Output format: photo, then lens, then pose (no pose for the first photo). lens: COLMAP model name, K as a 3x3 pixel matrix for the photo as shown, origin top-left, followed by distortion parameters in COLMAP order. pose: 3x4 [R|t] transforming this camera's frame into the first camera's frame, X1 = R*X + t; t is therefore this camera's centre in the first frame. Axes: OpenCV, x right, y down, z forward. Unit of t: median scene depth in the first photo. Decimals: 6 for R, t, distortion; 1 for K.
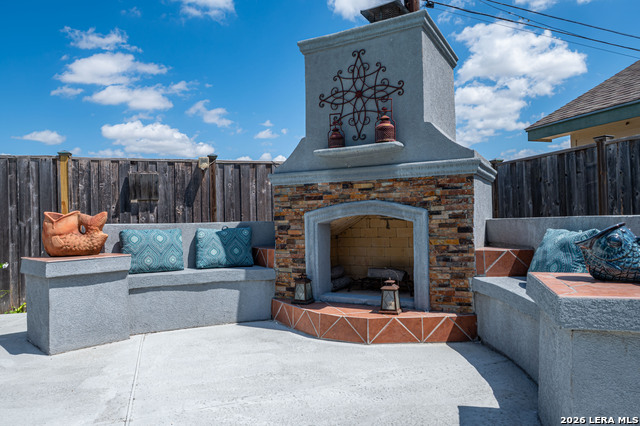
lens RADIAL K [[427.2, 0, 324.8], [0, 427.2, 213.4], [0, 0, 1]] dist [0.006154, -0.006838]
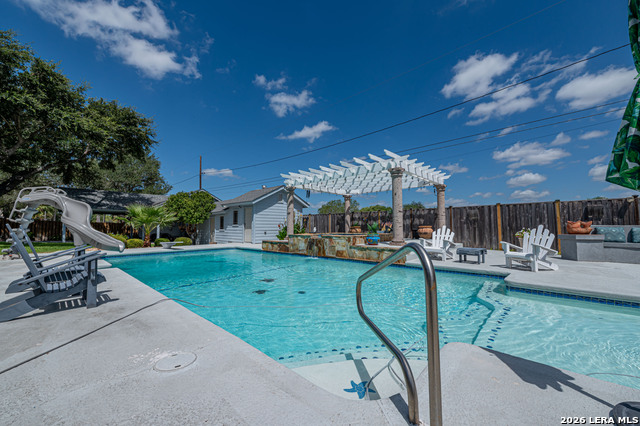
lens RADIAL K [[253.2, 0, 318.1], [0, 253.2, 211.4], [0, 0, 1]] dist [-0.009801, -0.000510]
pose [[0.453242, -0.029670, -0.890894, 0.205975], [0.002675, 0.999487, -0.031926, -0.020666], [0.891384, 0.012086, 0.453089, -1.534992]]
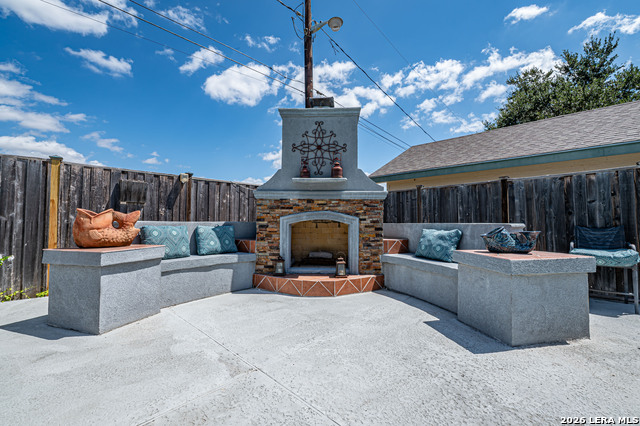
lens RADIAL K [[253.2, 0, 319.2], [0, 253.2, 213.6], [0, 0, 1]] dist [-0.009801, -0.000510]
pose [[0.895634, 0.040664, 0.442929, -0.345123], [-0.029461, 0.999049, -0.032147, 0.012280], [-0.443815, 0.015743, 0.895980, 0.112885]]
